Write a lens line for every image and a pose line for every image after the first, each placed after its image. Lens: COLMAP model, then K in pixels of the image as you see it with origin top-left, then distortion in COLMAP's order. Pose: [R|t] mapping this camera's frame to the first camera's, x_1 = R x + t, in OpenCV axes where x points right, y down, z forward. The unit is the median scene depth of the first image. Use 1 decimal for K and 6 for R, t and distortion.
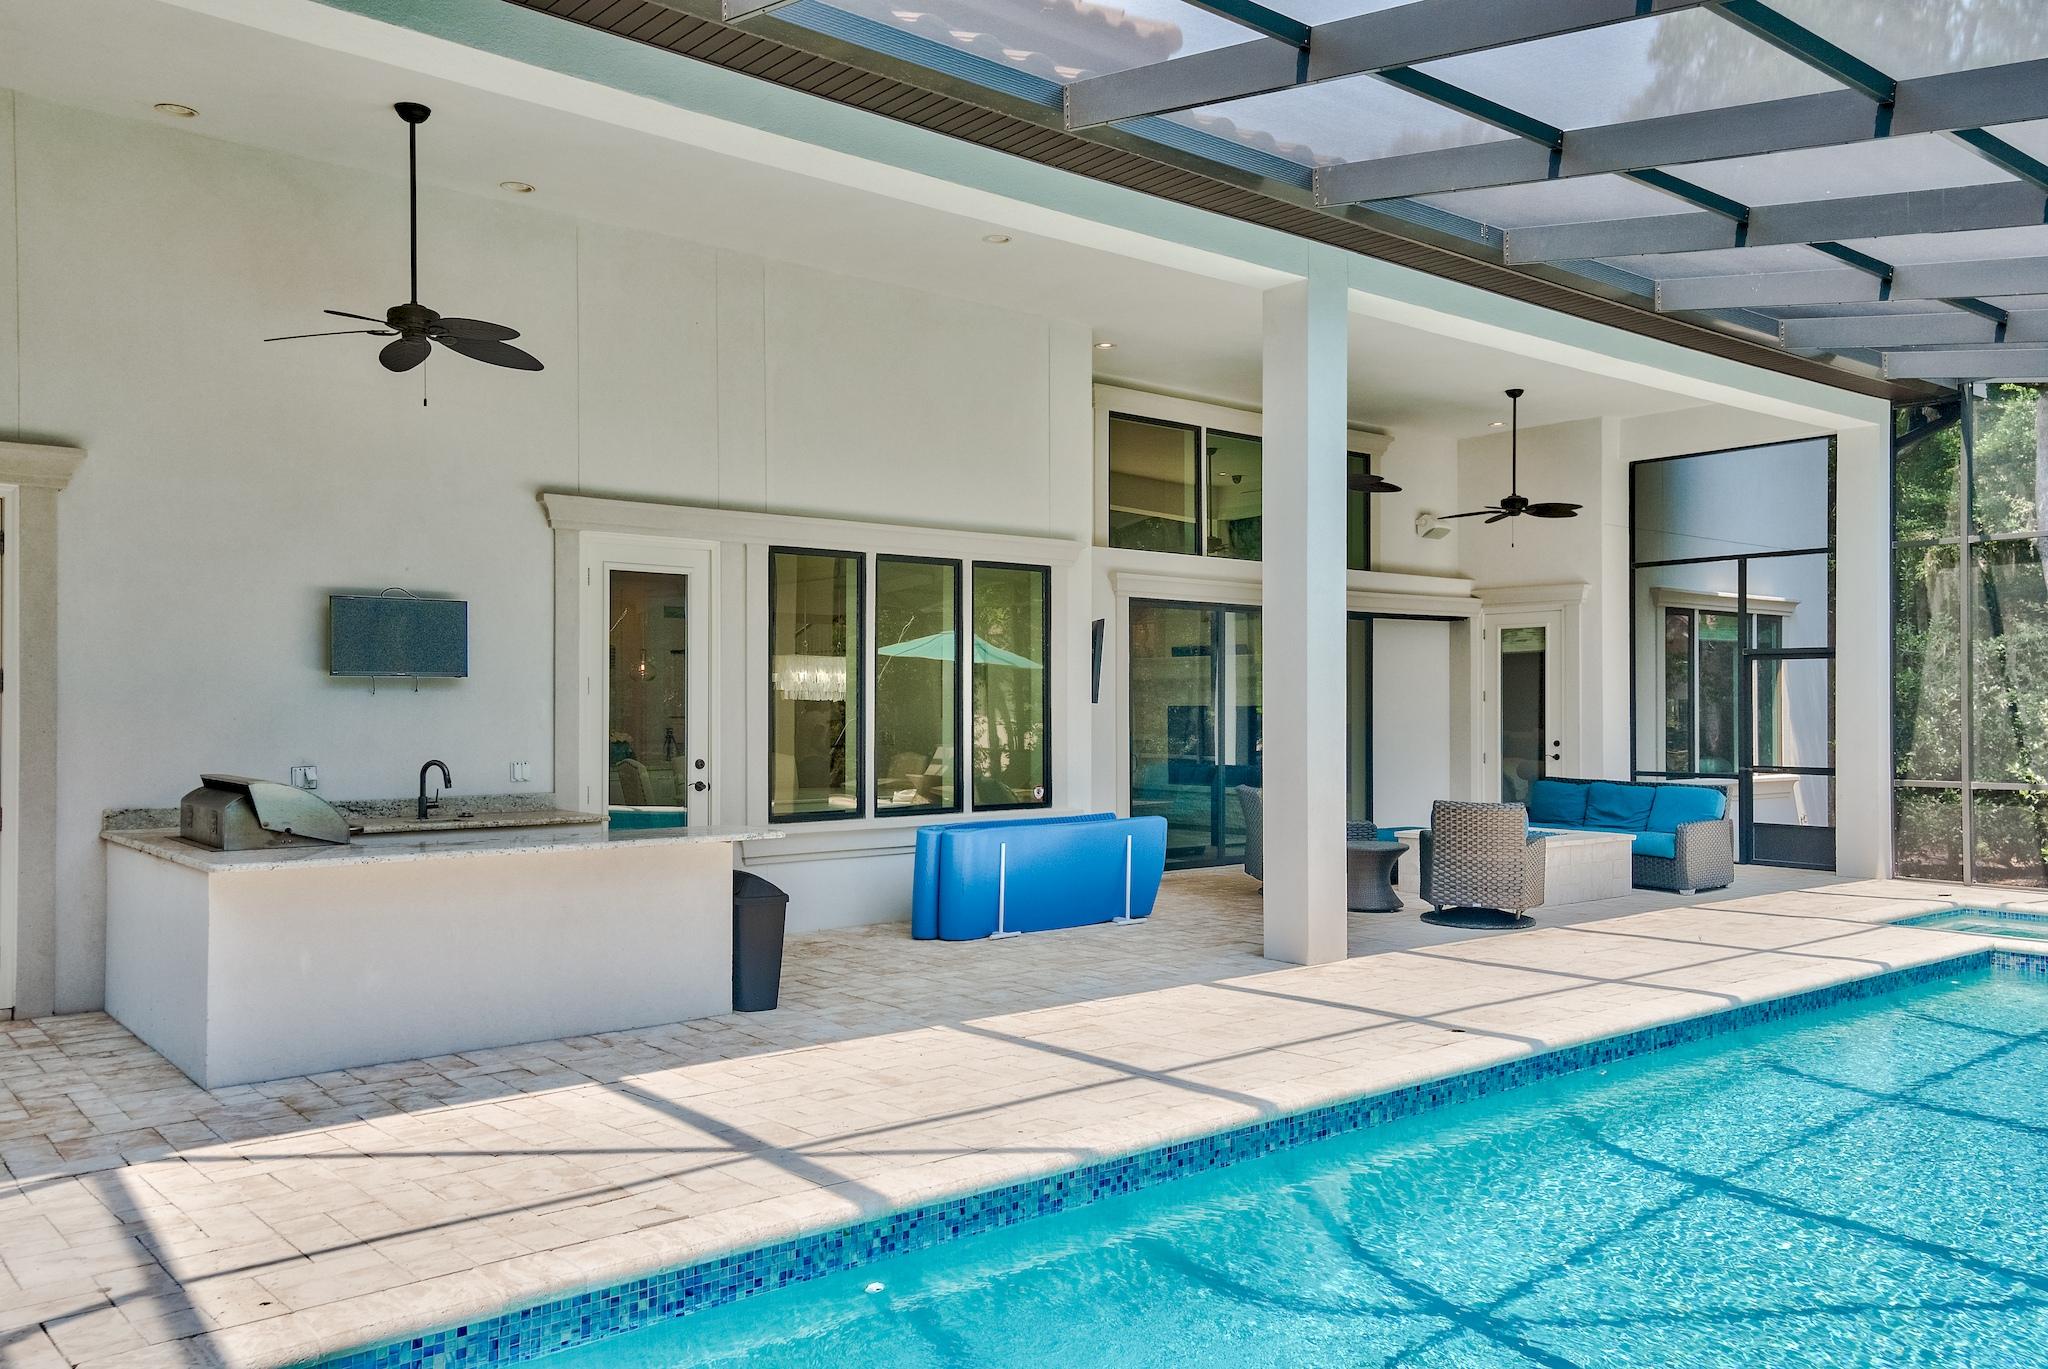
lens RADIAL K [[1523.9, 0, 1022.5], [0, 1523.9, 693.0], [0, 0, 1]] dist [0.037346, 0.011426]
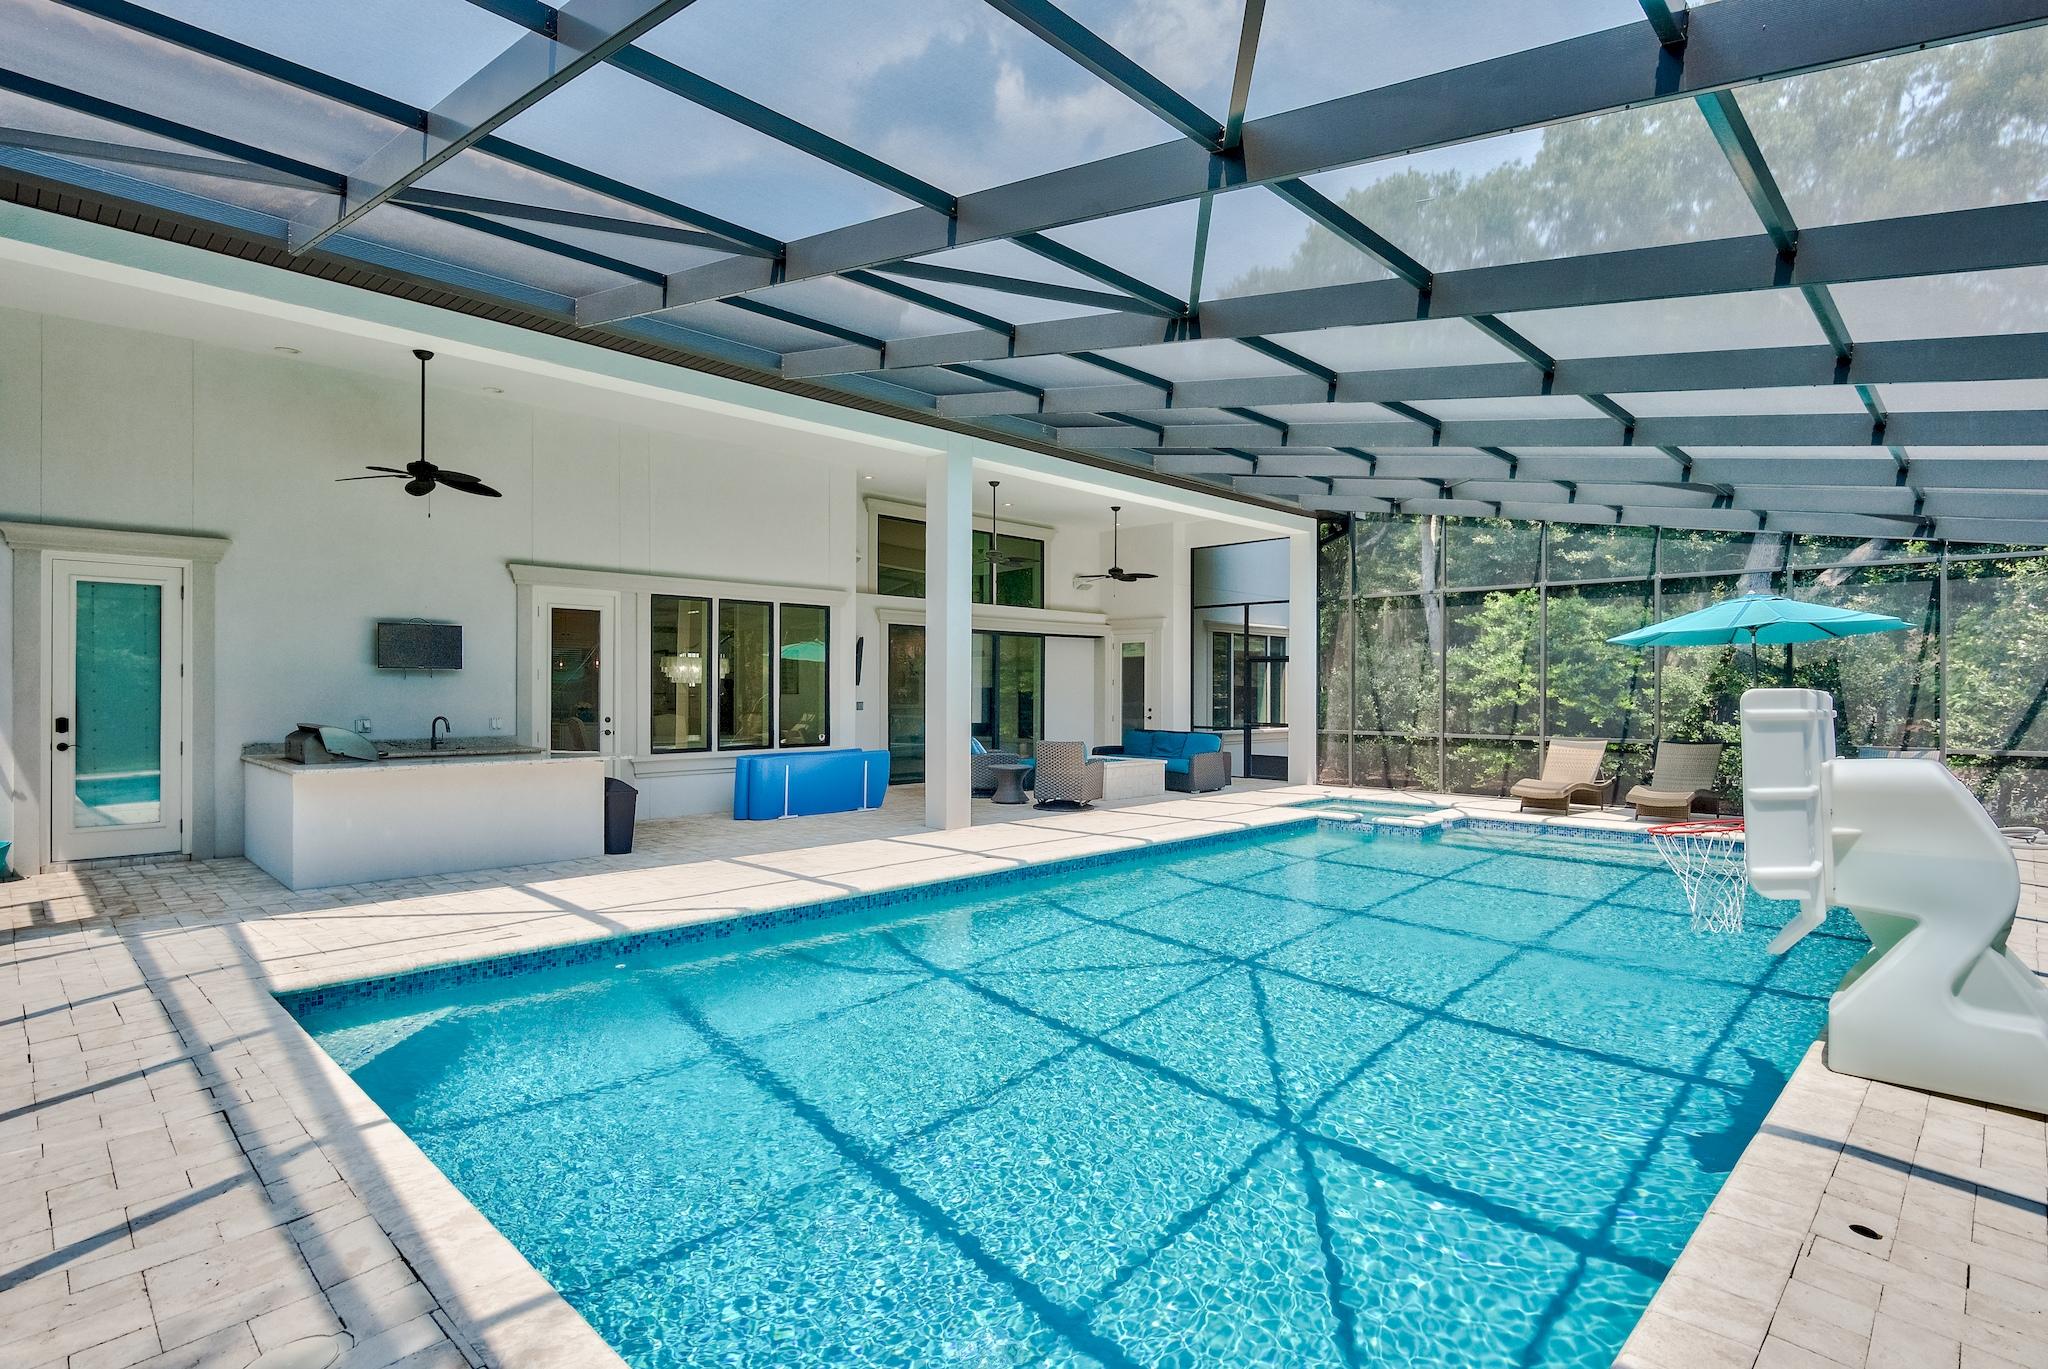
lens RADIAL K [[1000.7, 0, 1013.7], [0, 1000.7, 685.0], [0, 0, 1]] dist [-0.002778, -0.001267]
pose [[0.995410, 0.004199, 0.095605, 0.137758], [-0.004771, 0.999972, 0.005759, -0.001594], [-0.095578, -0.006189, 0.995403, -0.174786]]
